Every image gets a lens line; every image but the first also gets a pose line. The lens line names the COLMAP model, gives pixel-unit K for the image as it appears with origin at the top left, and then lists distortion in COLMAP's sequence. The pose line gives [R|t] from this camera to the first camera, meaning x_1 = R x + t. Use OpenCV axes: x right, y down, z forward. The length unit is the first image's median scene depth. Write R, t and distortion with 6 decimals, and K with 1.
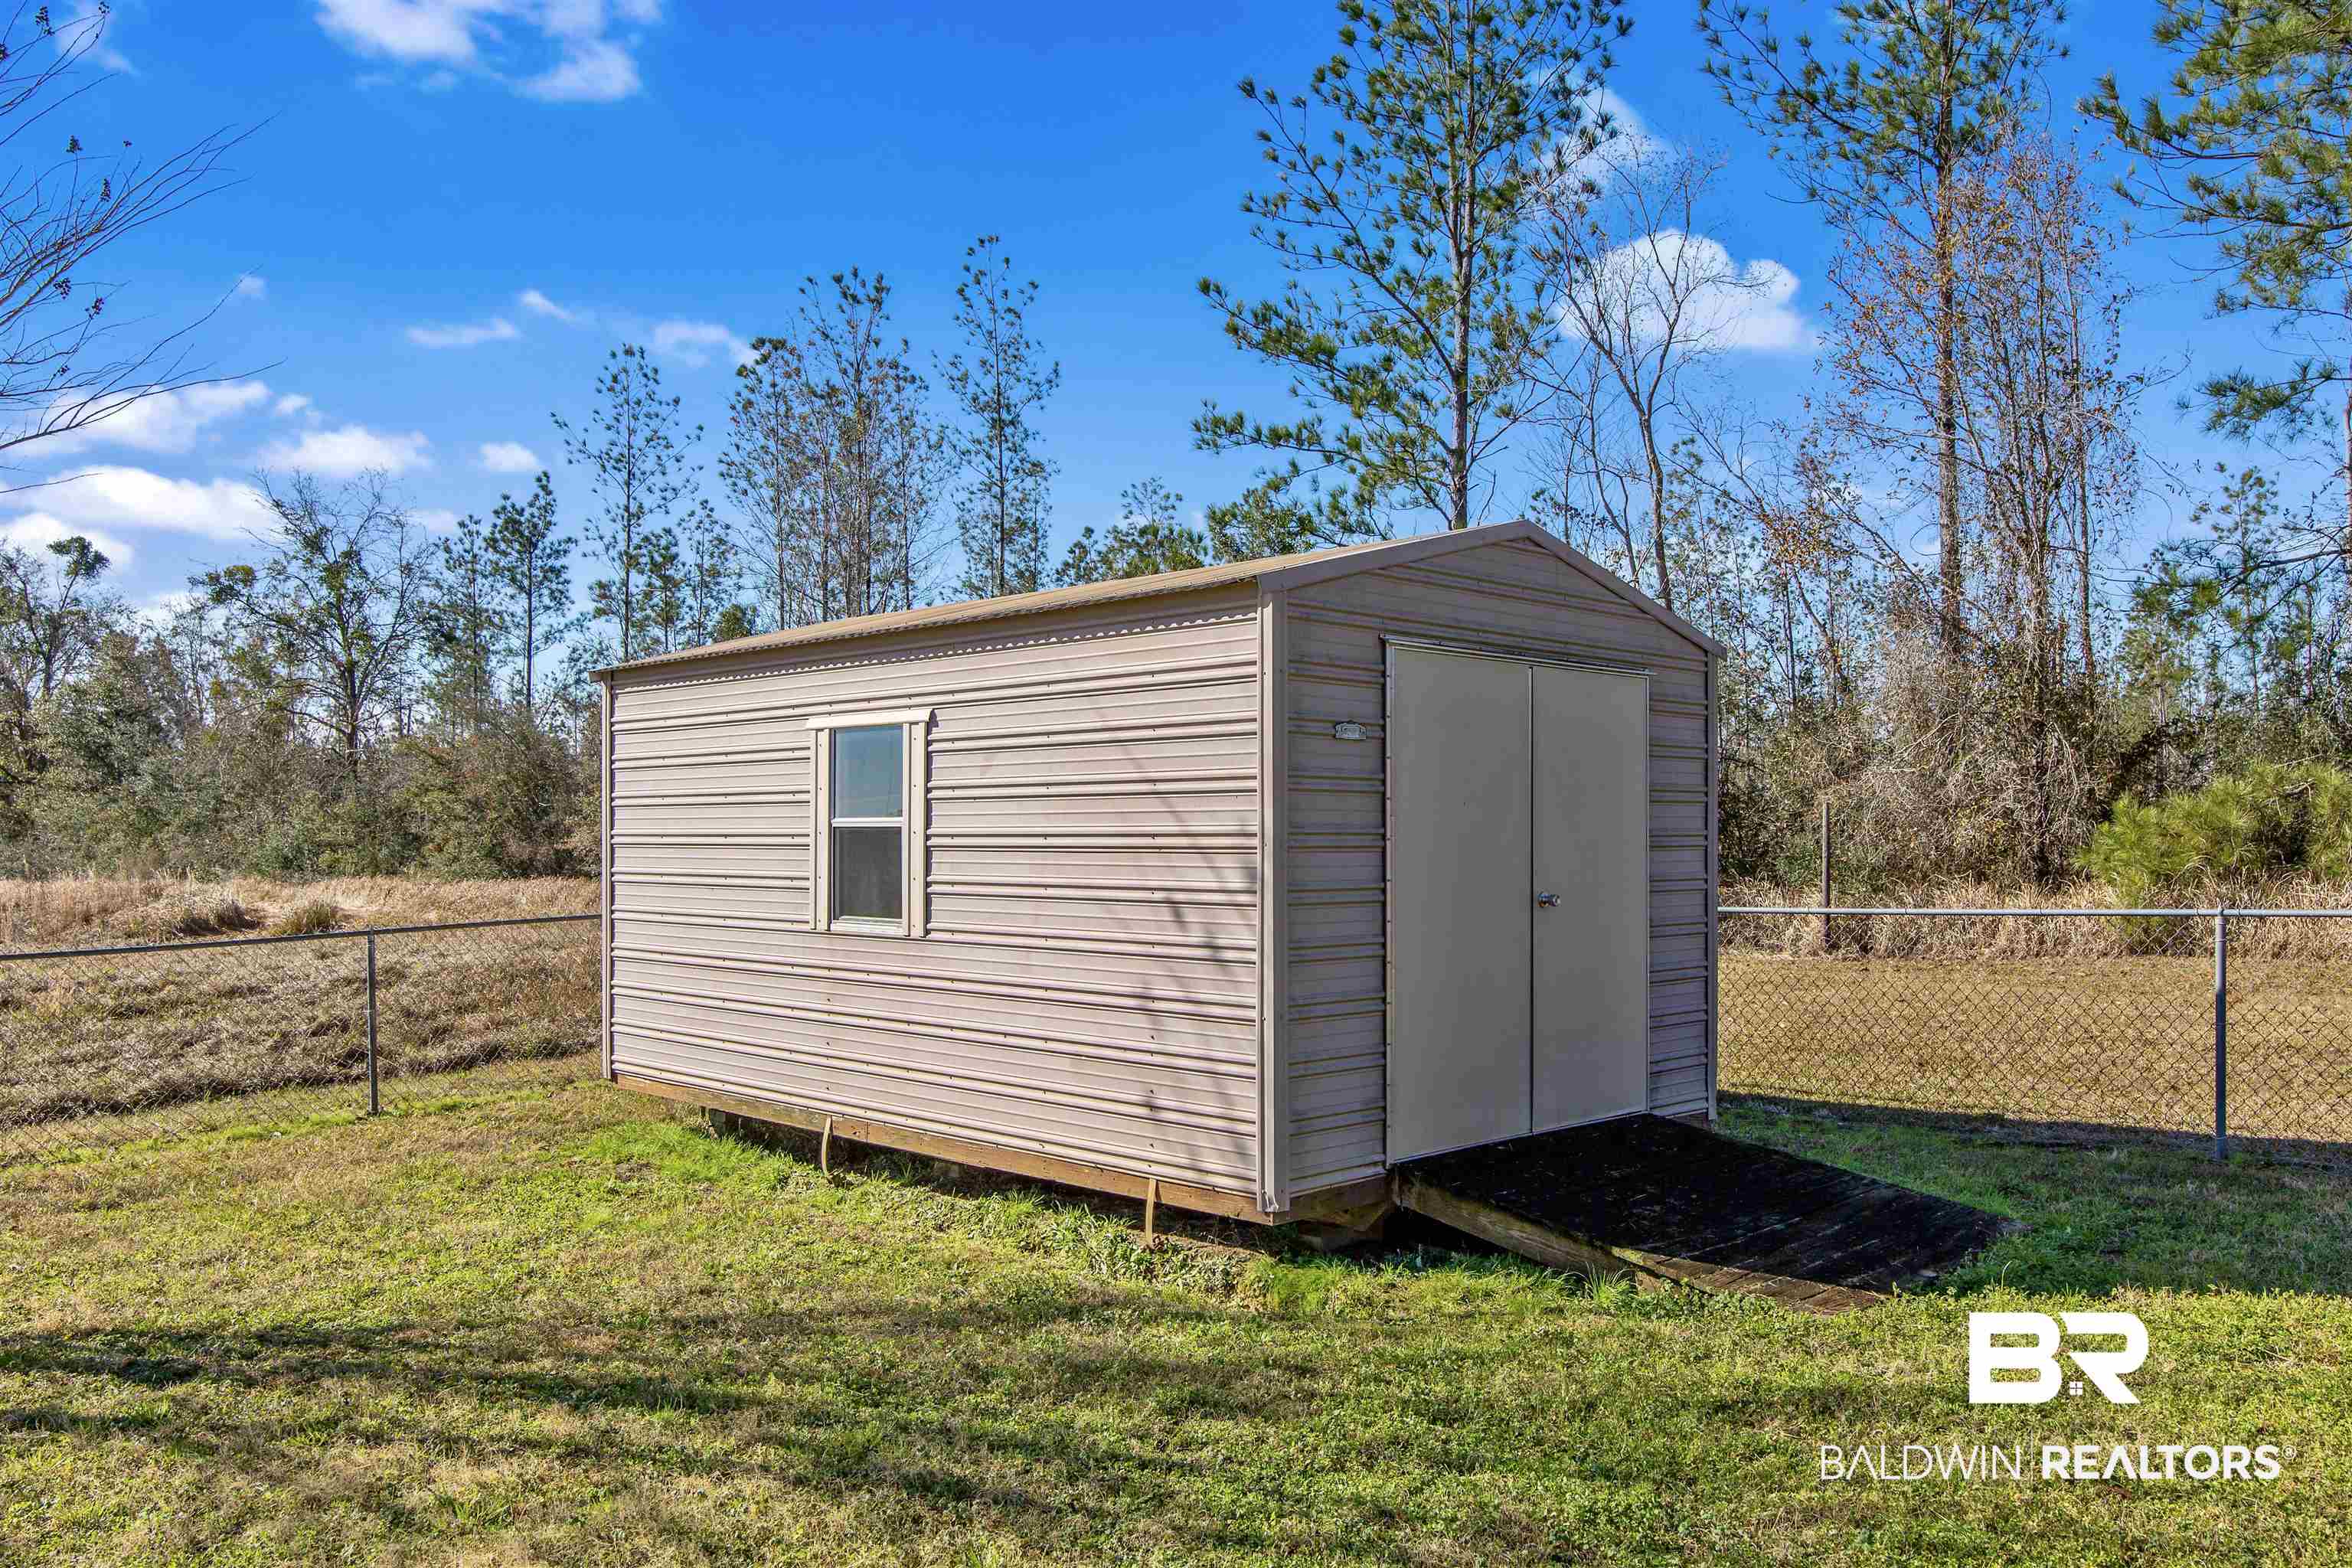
lens RADIAL K [[1839.8, 0, 1176.0], [0, 1839.8, 784.0], [0, 0, 1]] dist [-0.008135, -0.004928]
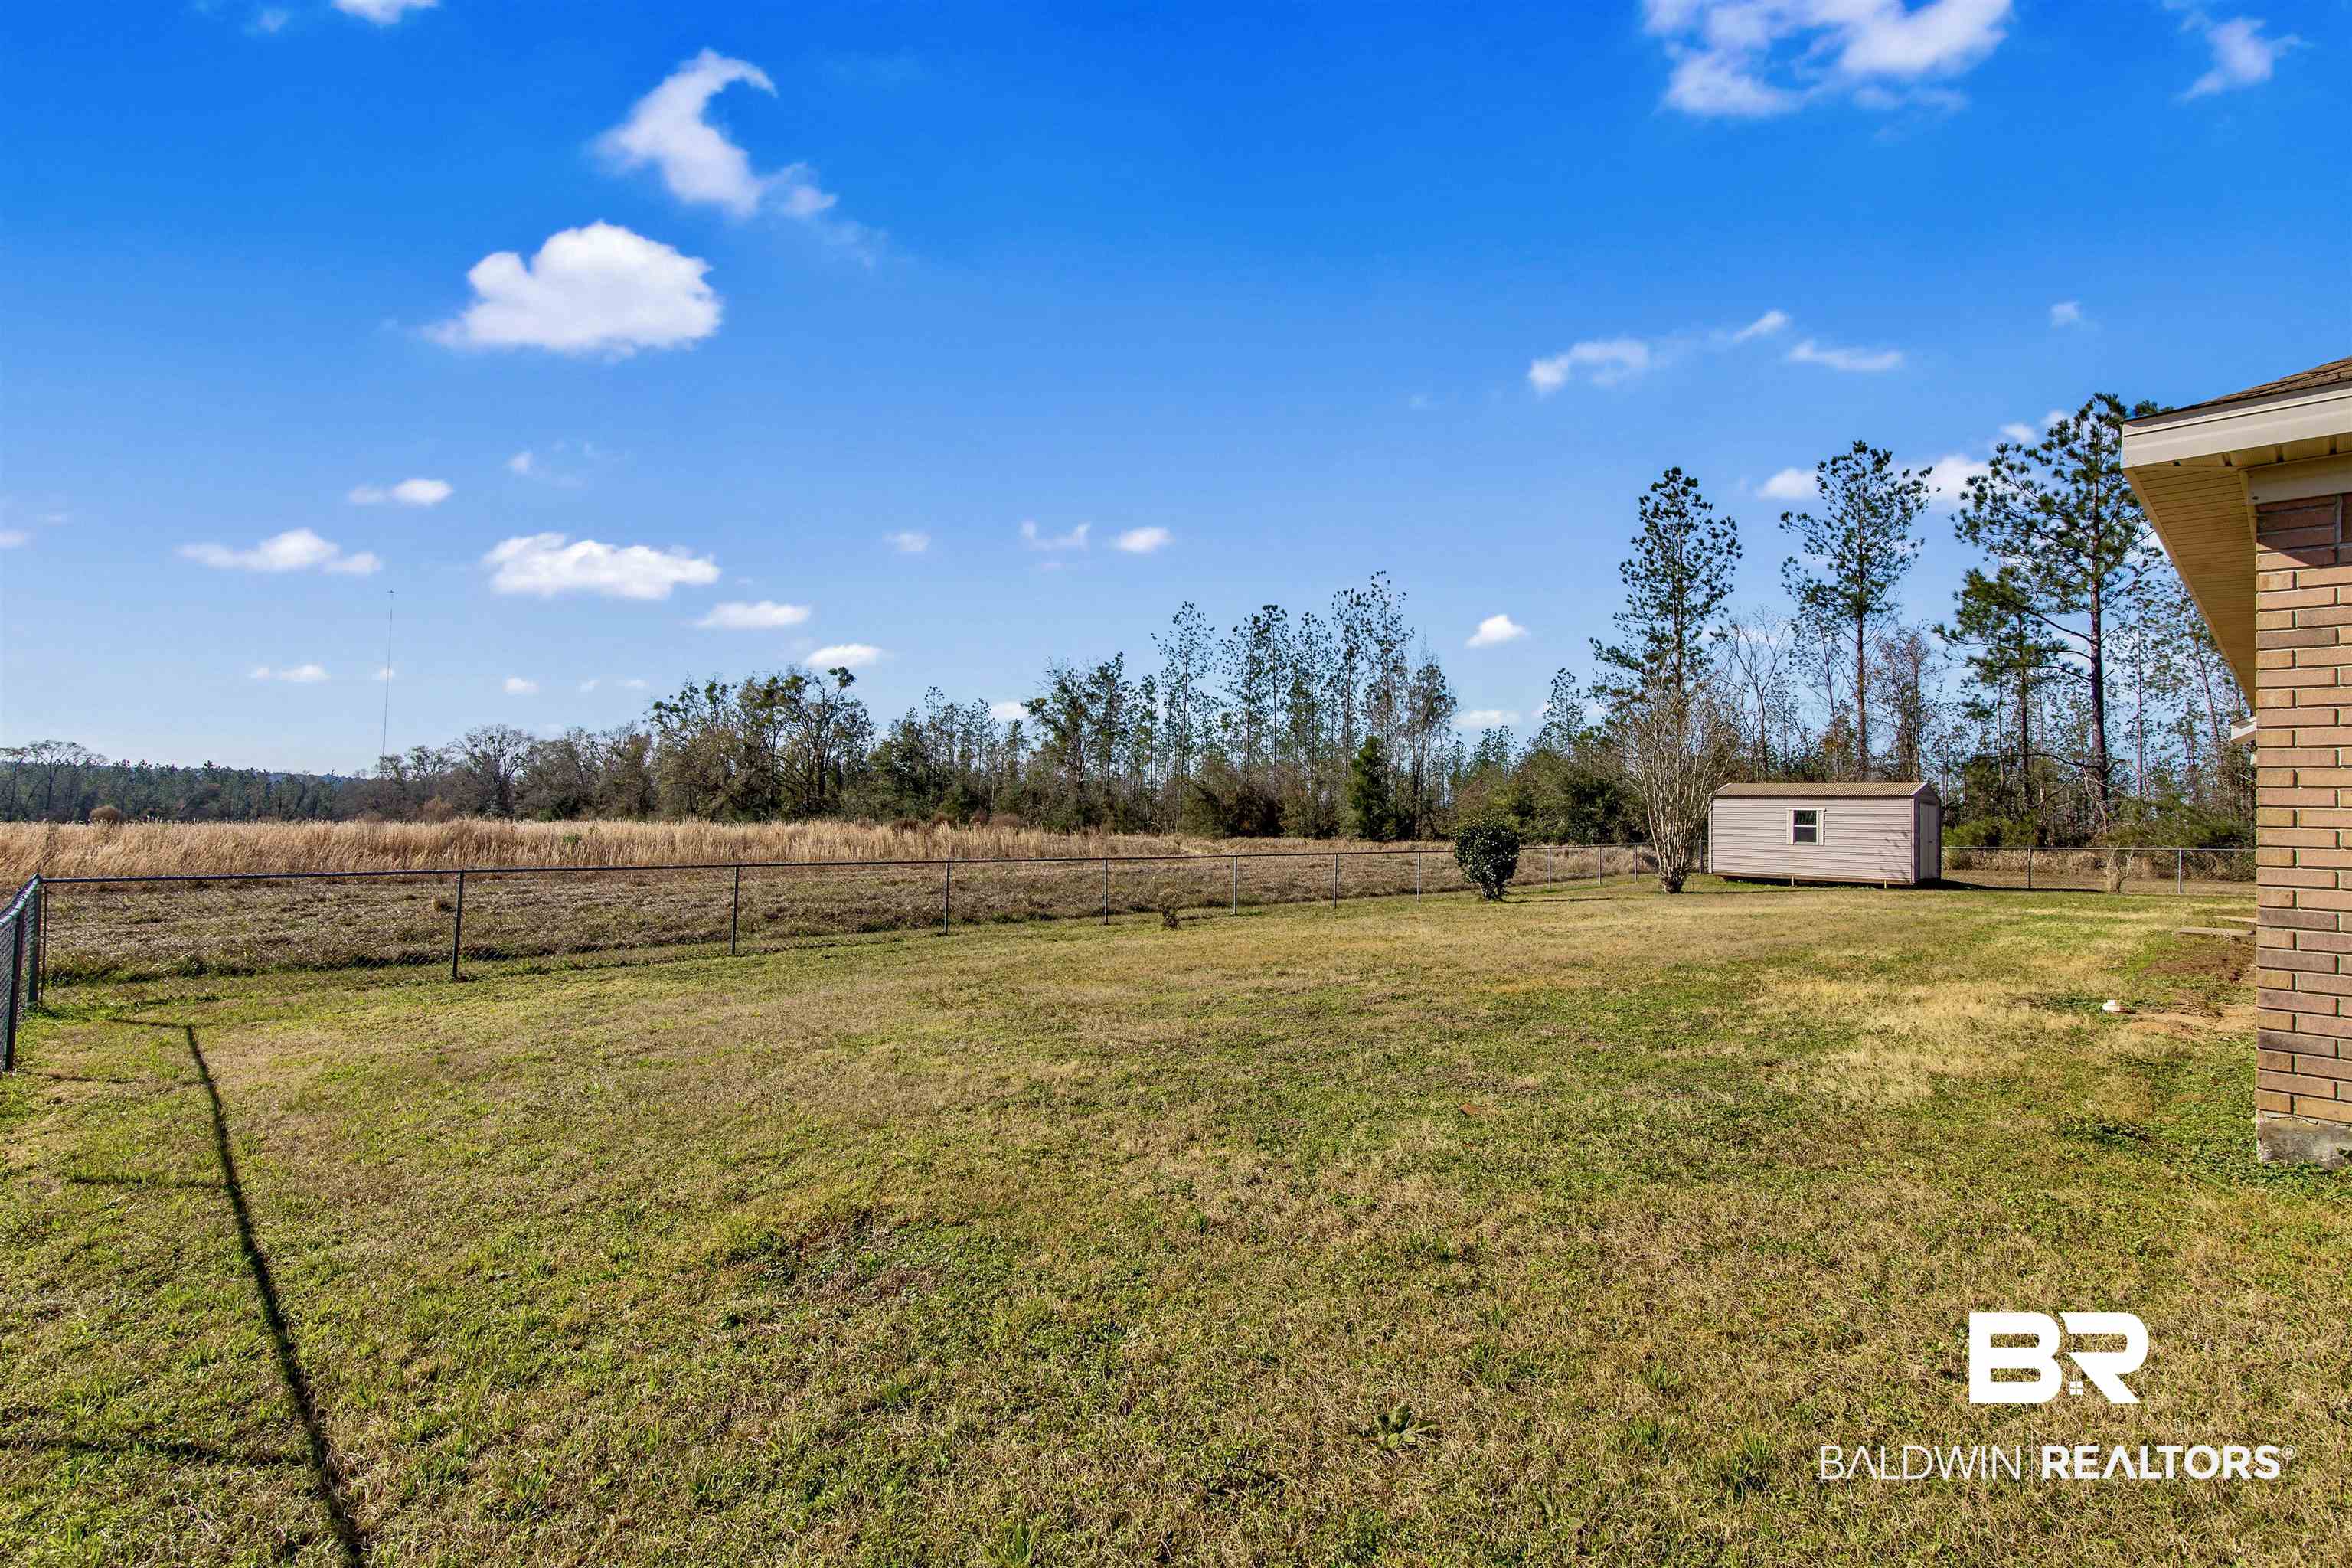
lens RADIAL K [[1100.5, 0, 1176.0], [0, 1100.5, 784.0], [0, 0, 1]] dist [-0.001087, -0.000580]
pose [[0.999601, 0.027882, -0.004480, -0.952101], [-0.027911, 0.999589, -0.006522, -0.017017], [0.004296, 0.006644, 0.999969, -1.134069]]
